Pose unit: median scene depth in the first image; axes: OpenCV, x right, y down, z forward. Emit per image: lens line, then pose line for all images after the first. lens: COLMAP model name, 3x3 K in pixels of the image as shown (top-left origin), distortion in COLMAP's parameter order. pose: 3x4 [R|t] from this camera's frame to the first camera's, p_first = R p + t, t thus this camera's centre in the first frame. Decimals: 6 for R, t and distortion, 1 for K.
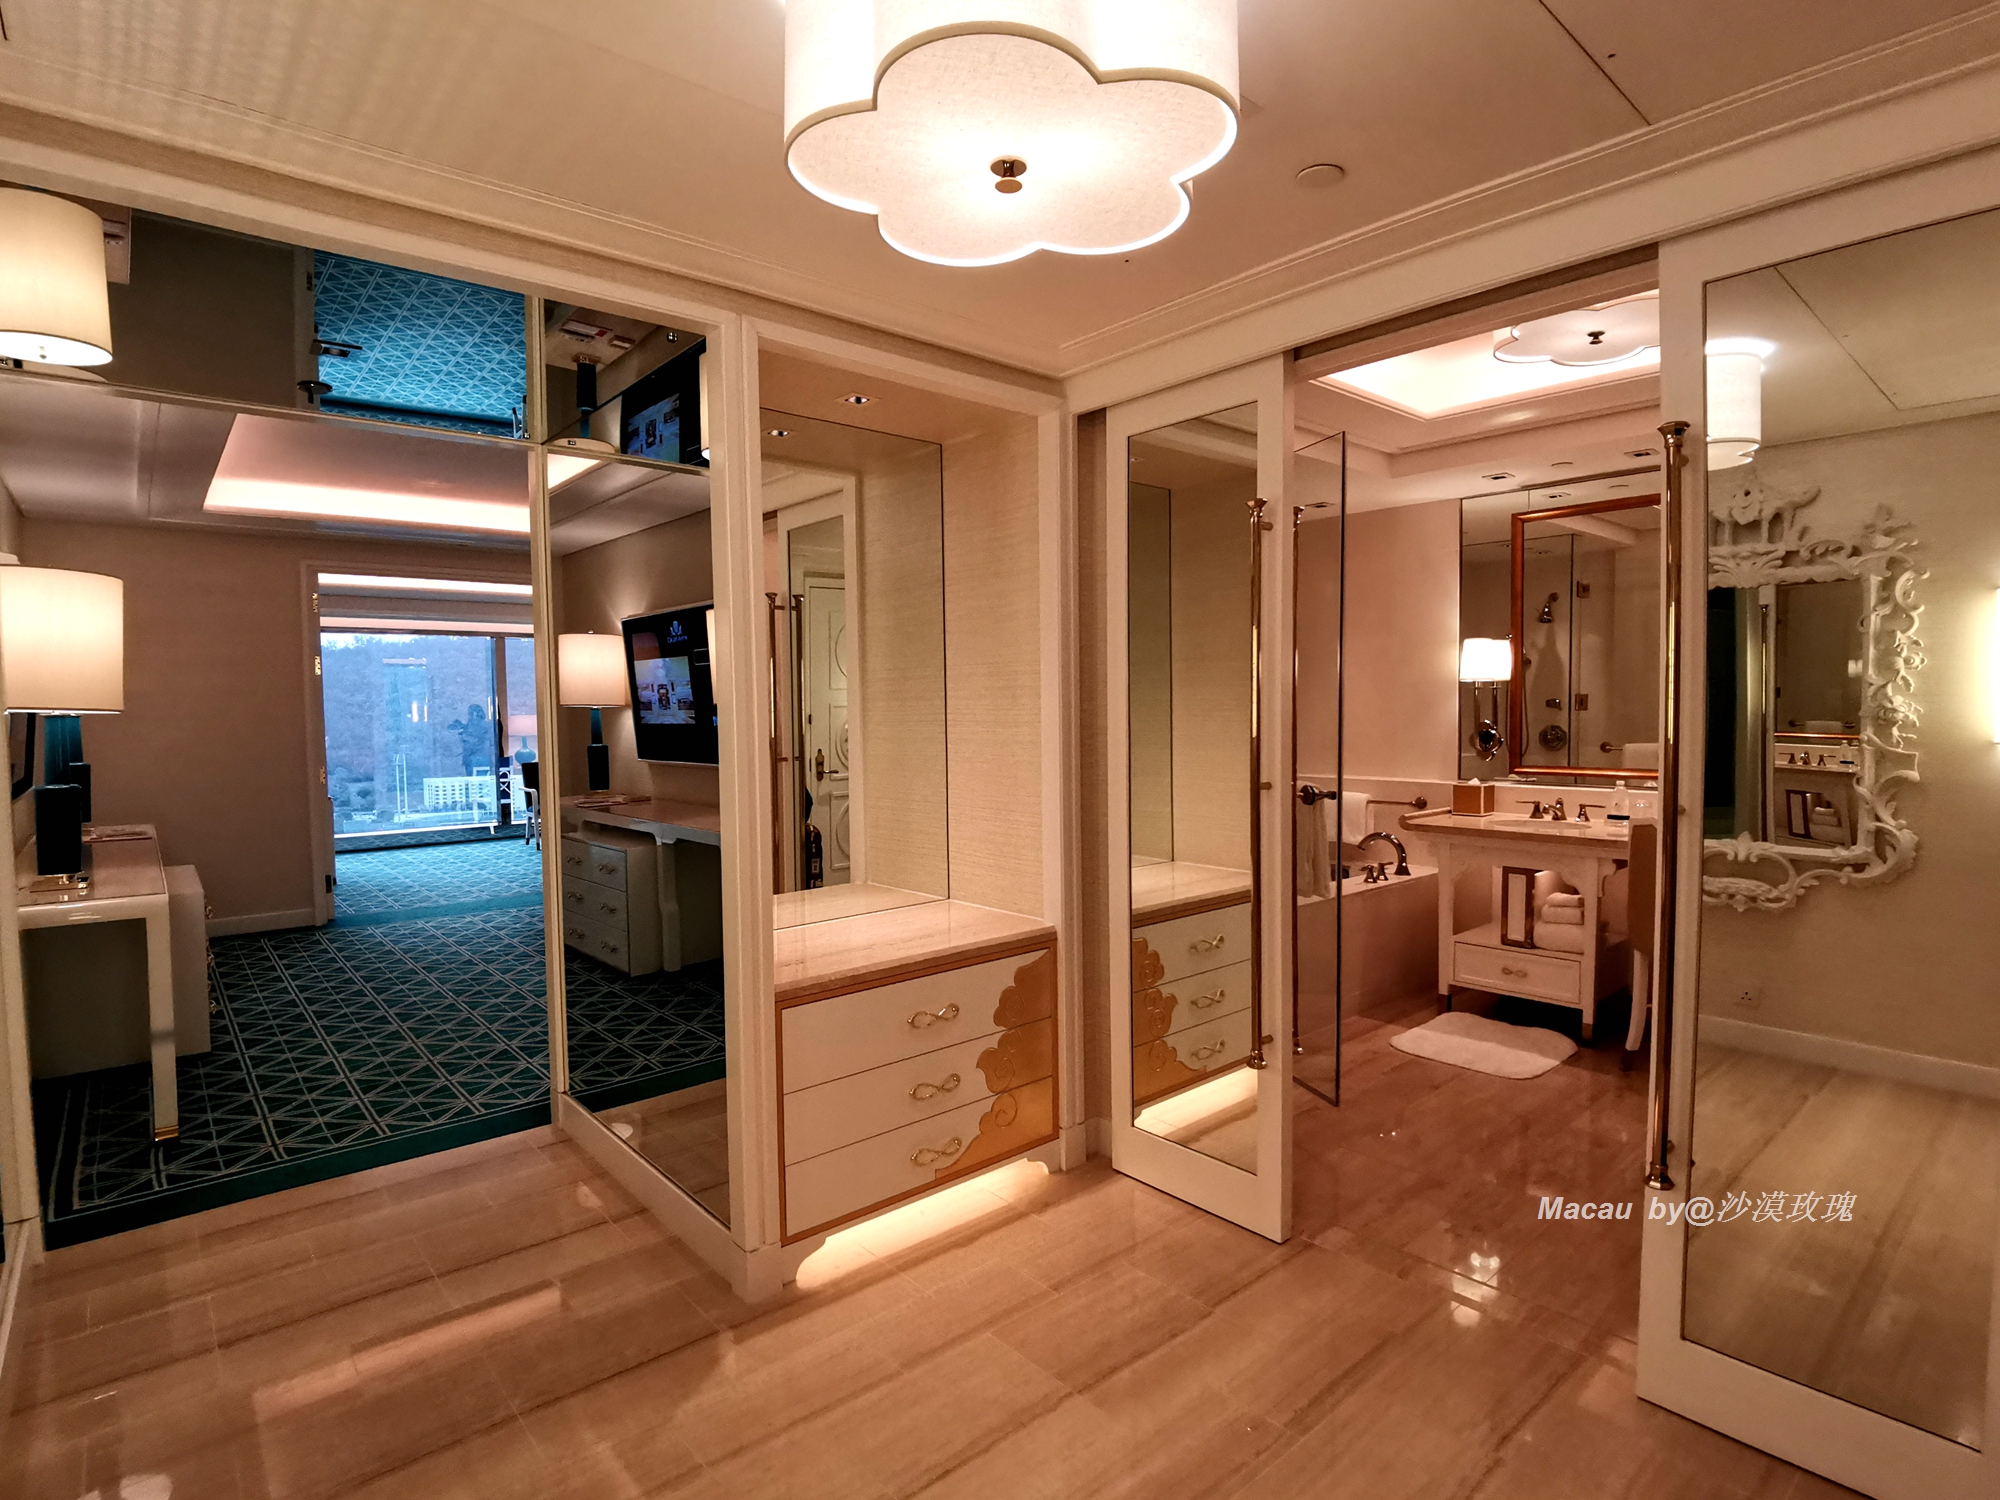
lens RADIAL K [[1015.5, 0, 991.3], [0, 1015.5, 742.8], [0, 0, 1]] dist [-0.029607, -0.001561]
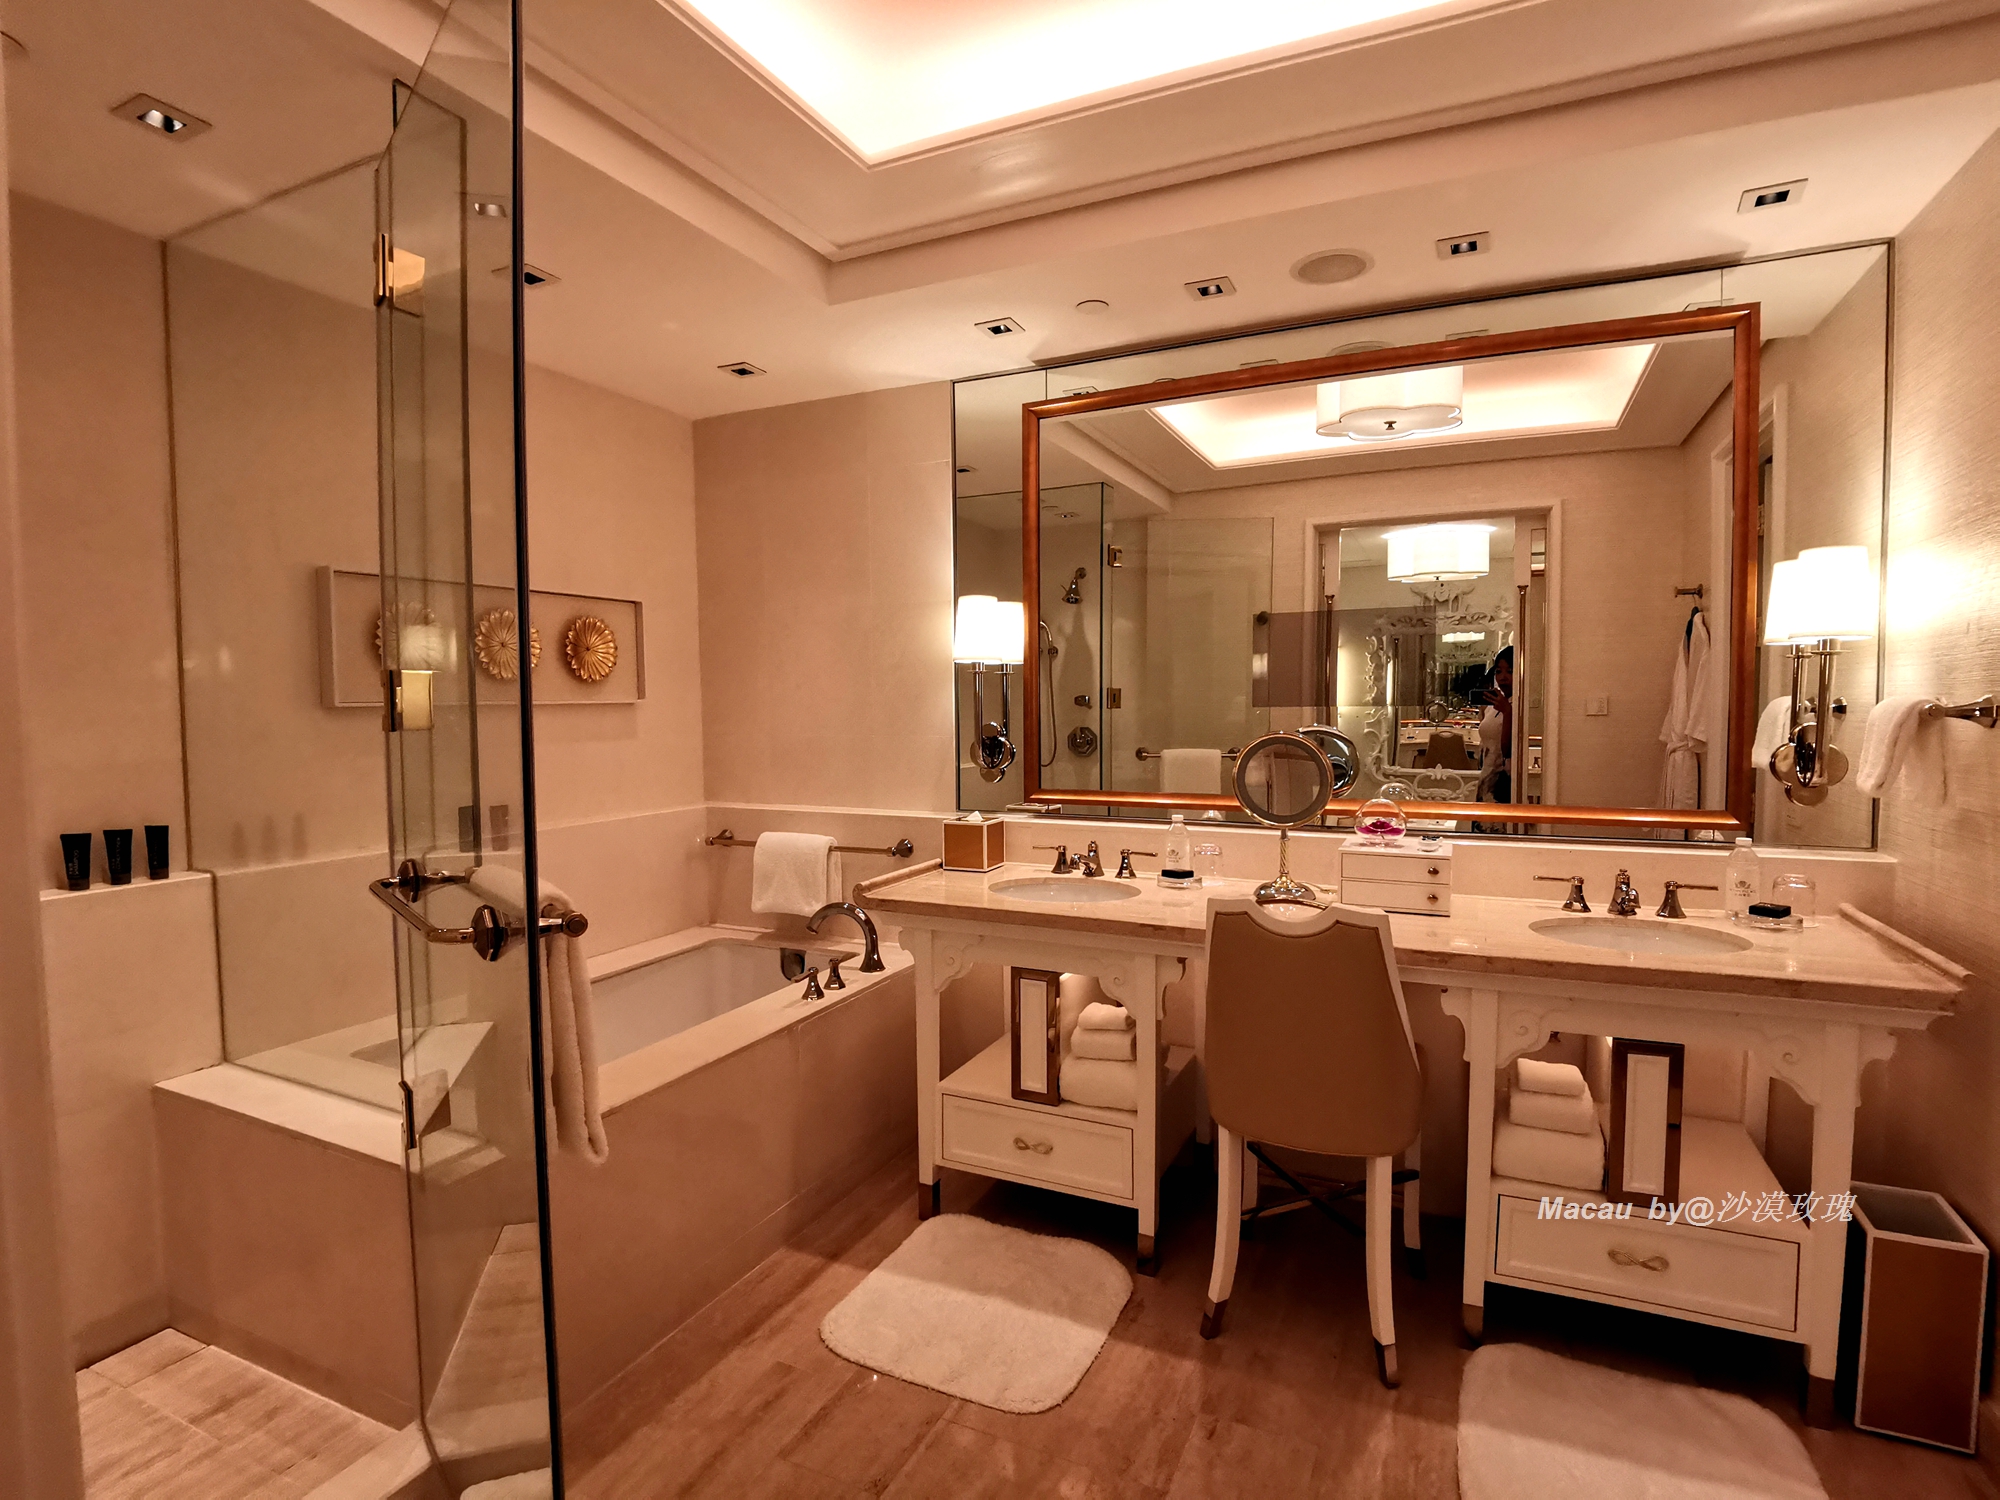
lens RADIAL K [[1015.5, 0, 996.8], [0, 1015.5, 754.1], [0, 0, 1]] dist [-0.029607, -0.001561]
pose [[0.911422, -0.022681, 0.410848, 0.237825], [0.020569, 0.999743, 0.009560, -0.007995], [-0.410959, -0.000263, 0.911654, 0.423792]]
